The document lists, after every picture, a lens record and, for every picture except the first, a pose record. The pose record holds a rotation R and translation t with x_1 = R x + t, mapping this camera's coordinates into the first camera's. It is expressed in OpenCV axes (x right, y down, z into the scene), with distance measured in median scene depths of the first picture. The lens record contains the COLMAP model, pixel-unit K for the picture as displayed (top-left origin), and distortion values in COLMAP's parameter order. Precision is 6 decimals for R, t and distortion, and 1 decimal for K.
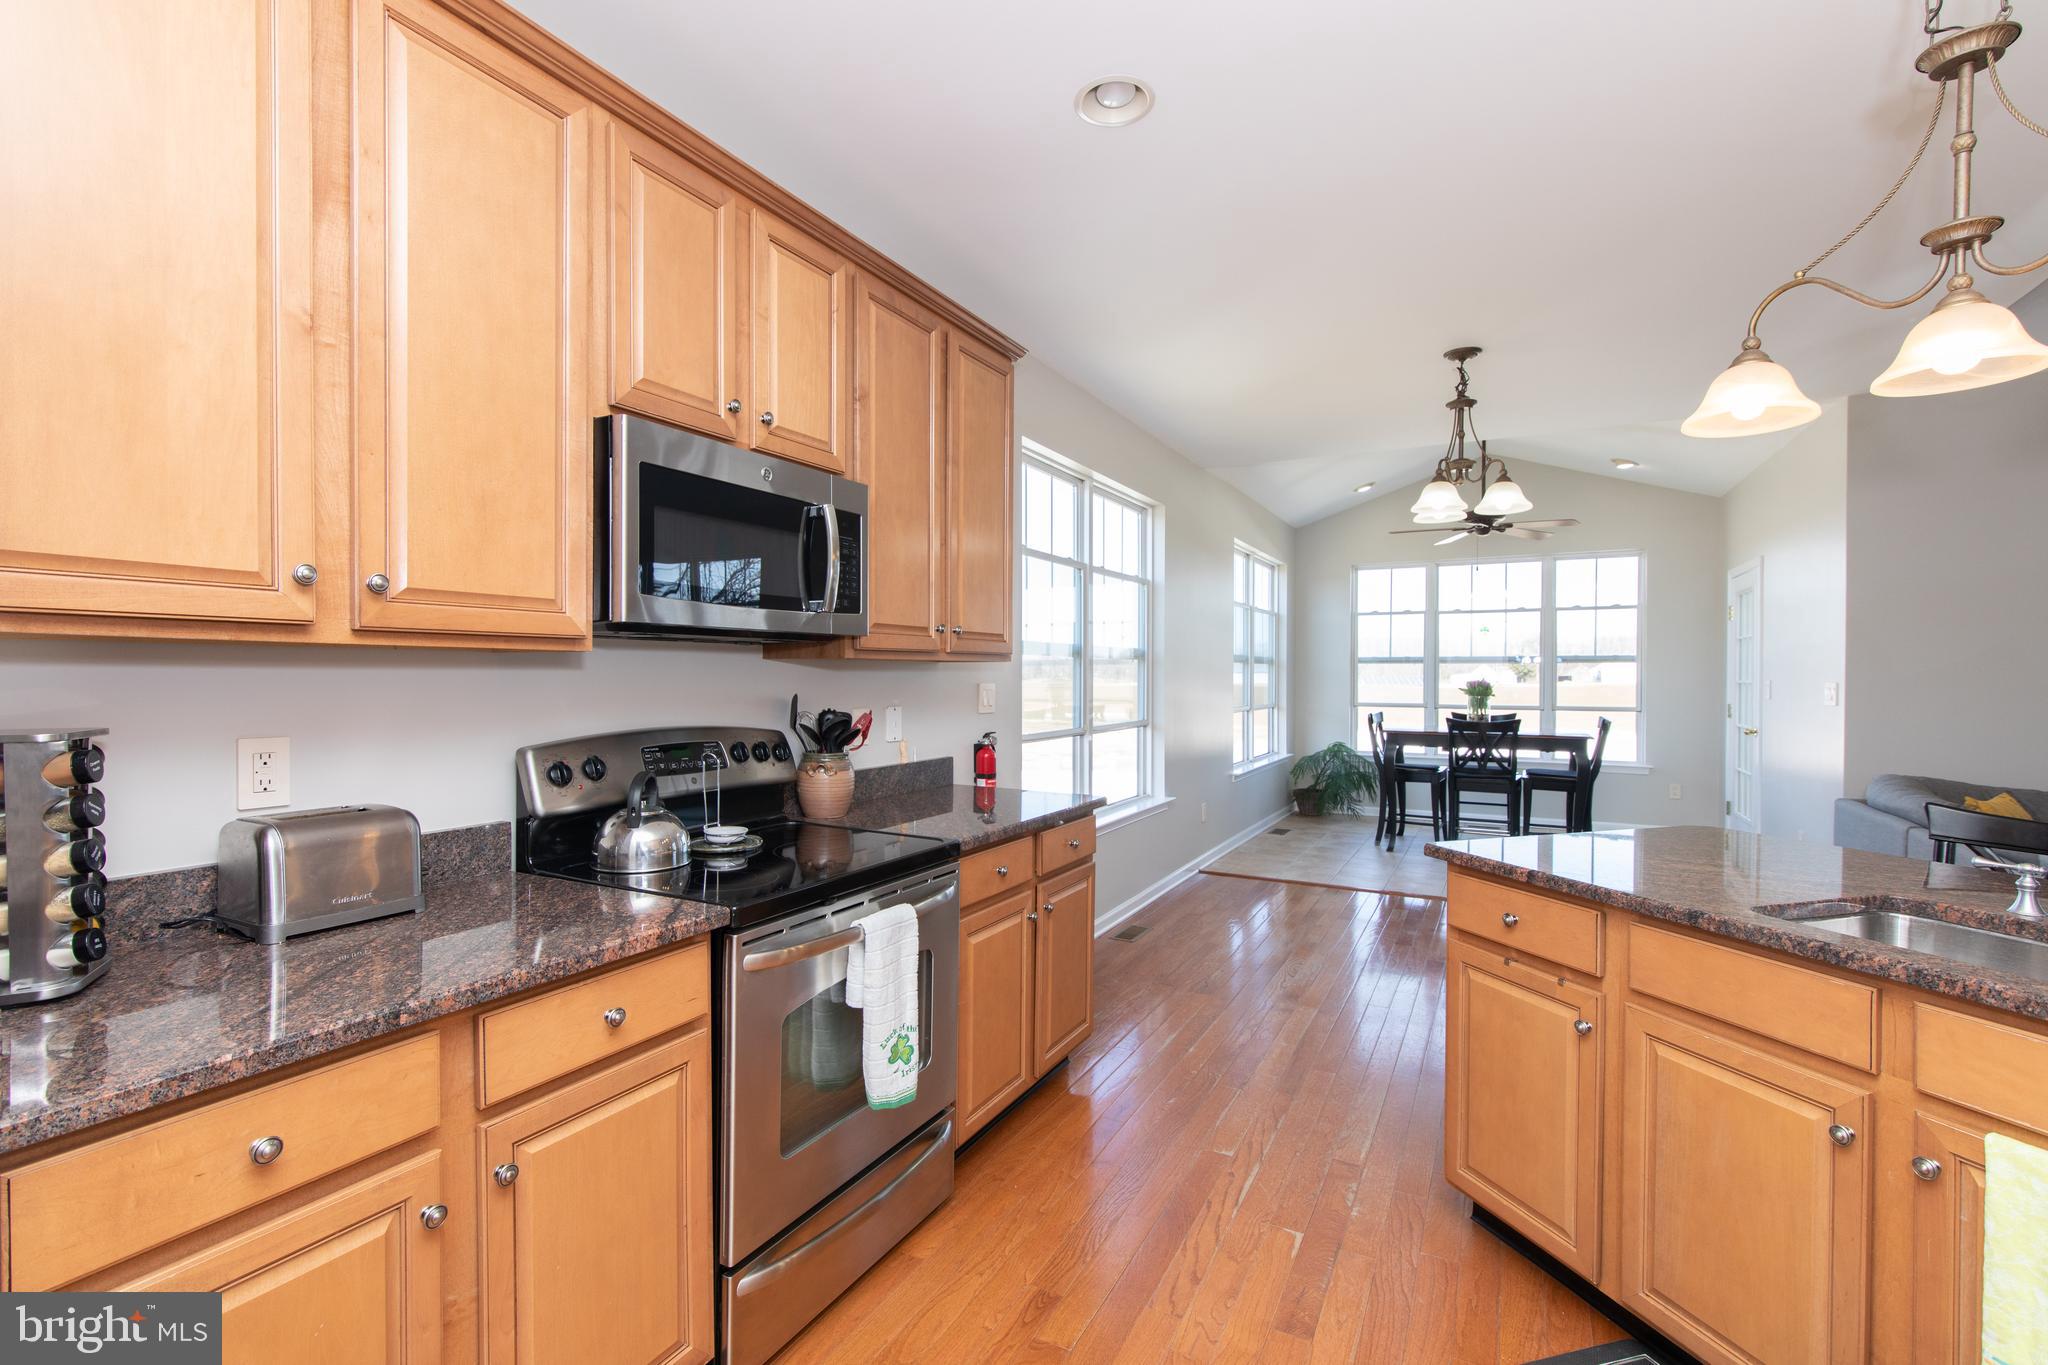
lens RADIAL K [[931.4, 0, 1006.5], [0, 931.4, 684.5], [0, 0, 1]] dist [0.007203, -0.002741]
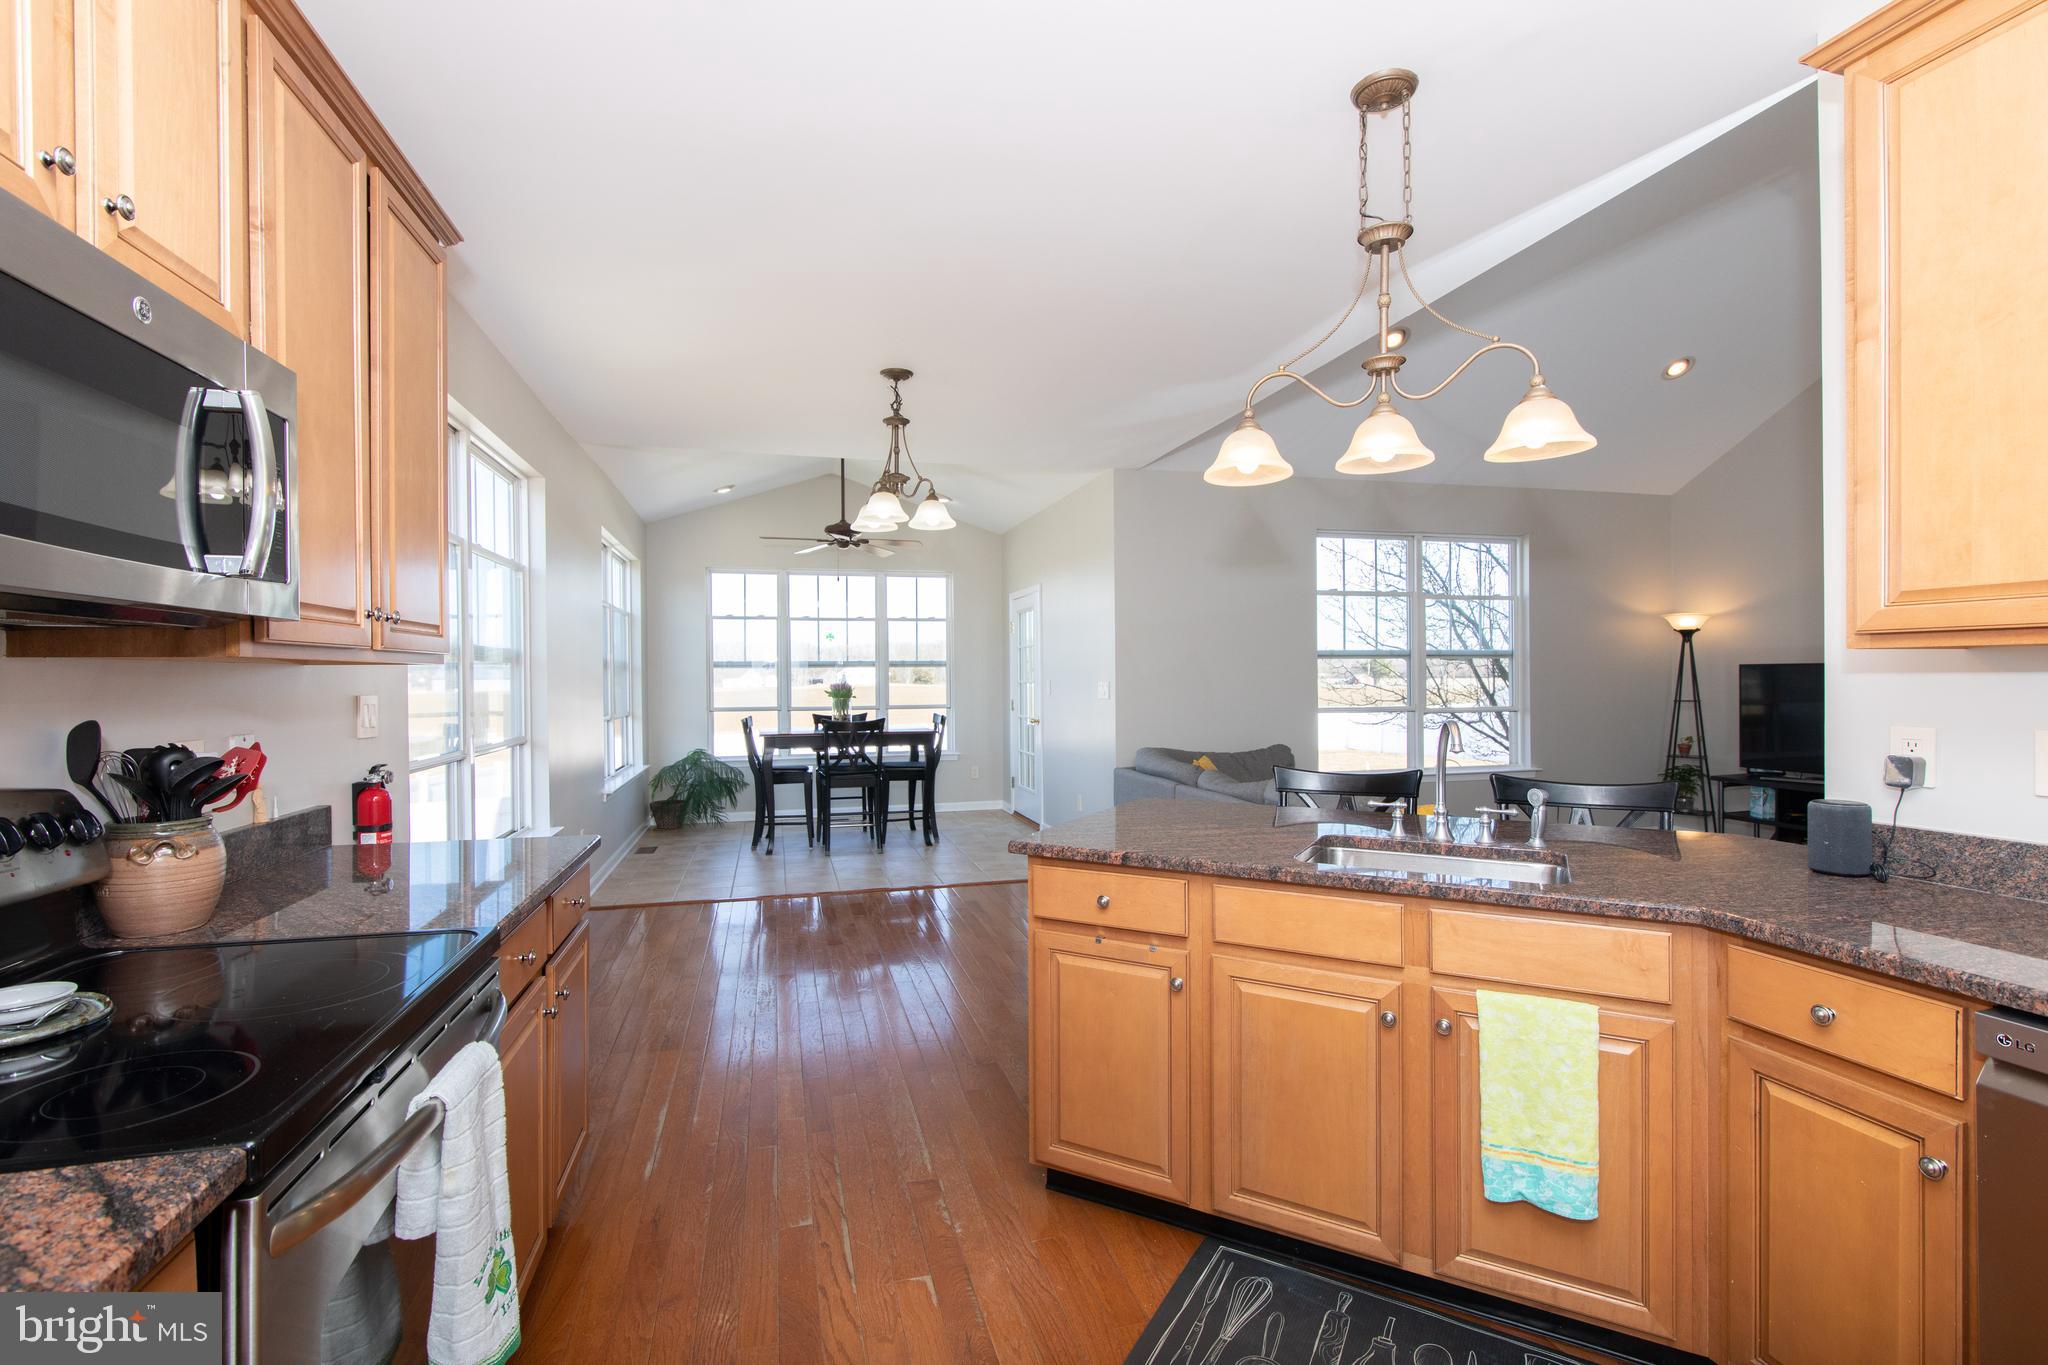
lens RADIAL K [[931.4, 0, 1044.3], [0, 931.4, 684.9], [0, 0, 1]] dist [0.007203, -0.002741]
pose [[0.719236, -0.013671, 0.694631, -0.146231], [0.016930, 0.999854, 0.002149, -0.002213], [-0.694559, 0.010215, 0.719363, 0.145297]]
